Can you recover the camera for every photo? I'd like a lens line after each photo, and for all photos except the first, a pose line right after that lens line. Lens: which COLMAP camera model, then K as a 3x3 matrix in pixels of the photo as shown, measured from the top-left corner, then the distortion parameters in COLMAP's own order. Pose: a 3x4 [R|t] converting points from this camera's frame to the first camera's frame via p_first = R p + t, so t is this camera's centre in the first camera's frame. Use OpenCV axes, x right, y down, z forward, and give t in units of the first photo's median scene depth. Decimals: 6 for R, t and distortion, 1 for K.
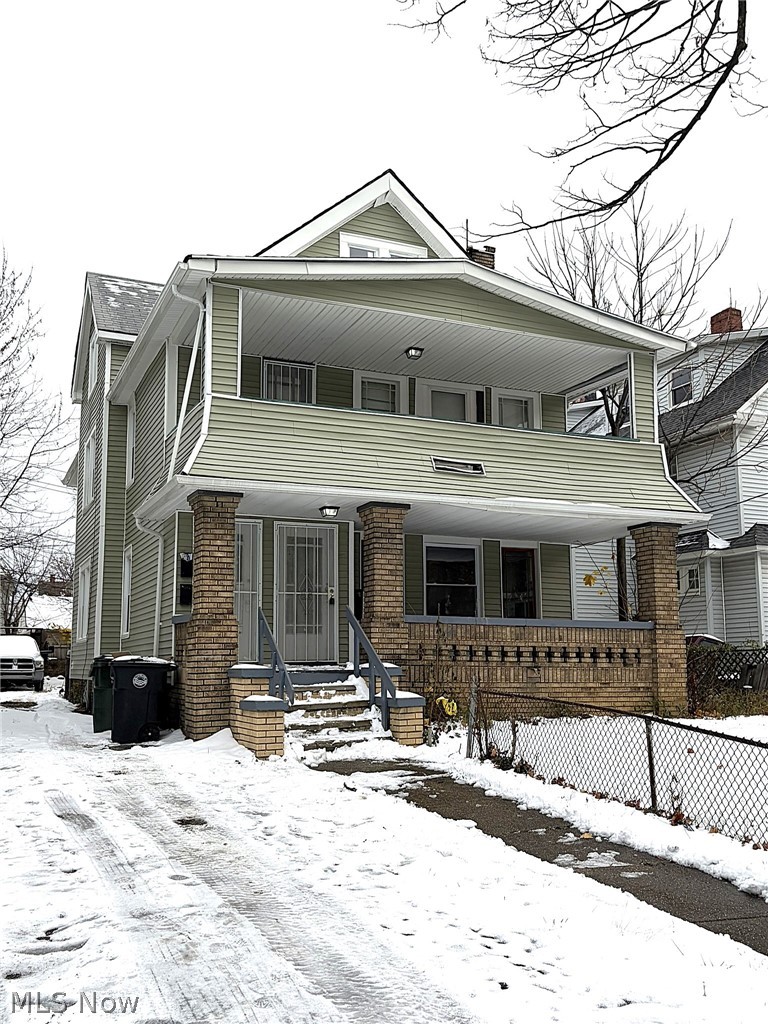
lens RADIAL K [[949.4, 0, 387.6], [0, 949.4, 521.5], [0, 0, 1]] dist [0.052776, 0.000000]
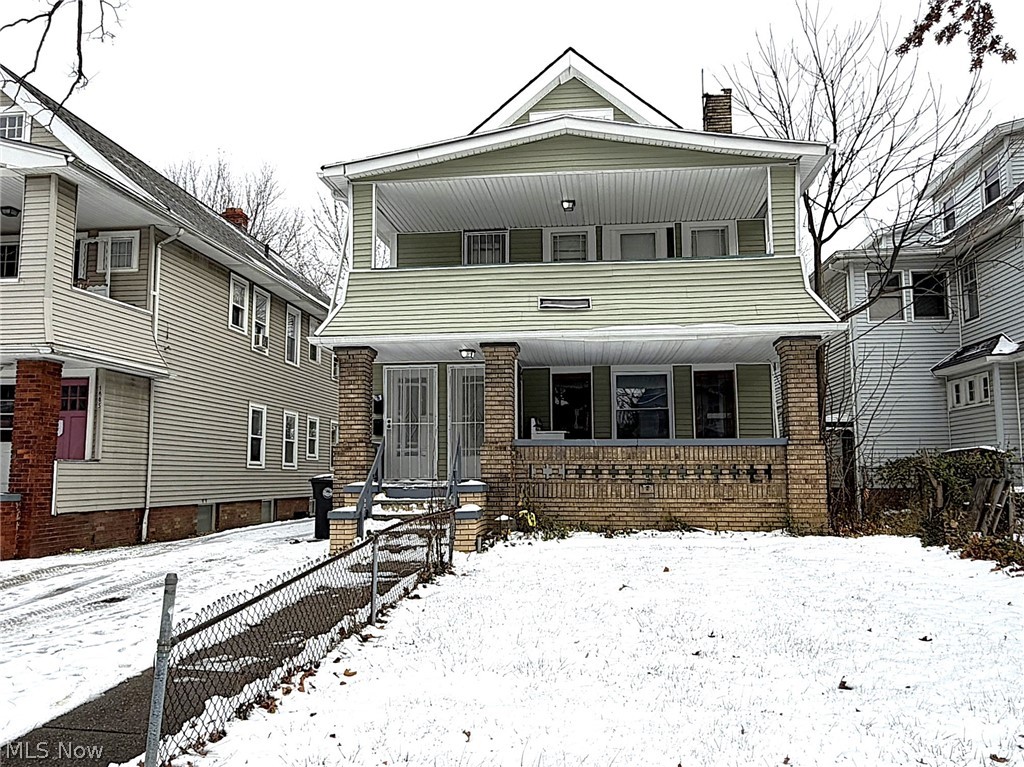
lens RADIAL K [[761.5, 0, 518.8], [0, 761.5, 393.1], [0, 0, 1]] dist [-0.028924, 0.036317]
pose [[0.867477, -0.055556, -0.494365, 0.441048], [0.076417, 0.996832, 0.022069, 0.021220], [0.491572, -0.056922, 0.868974, 0.189030]]
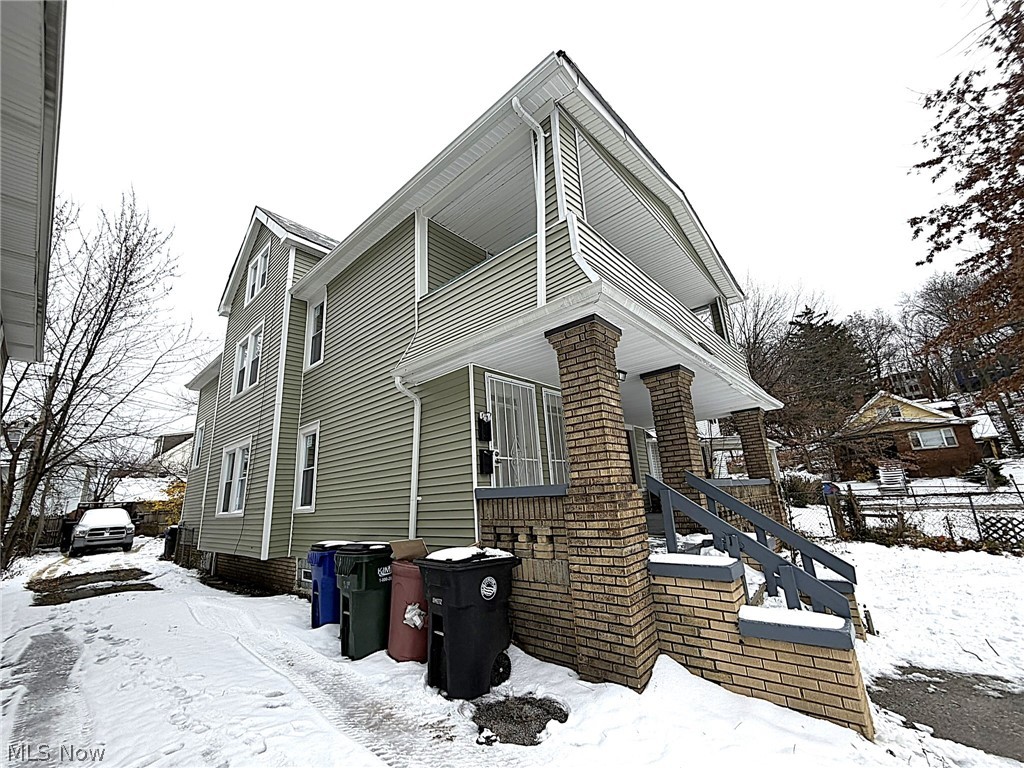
lens RADIAL K [[403.2, 0, 507.2], [0, 403.2, 387.9], [0, 0, 1]] dist [0.004237, 0.000402]
pose [[0.909191, 0.061145, 0.411866, -0.326837], [-0.008197, 0.991596, -0.129116, 0.054690], [-0.416300, 0.114015, 0.902051, 0.628711]]
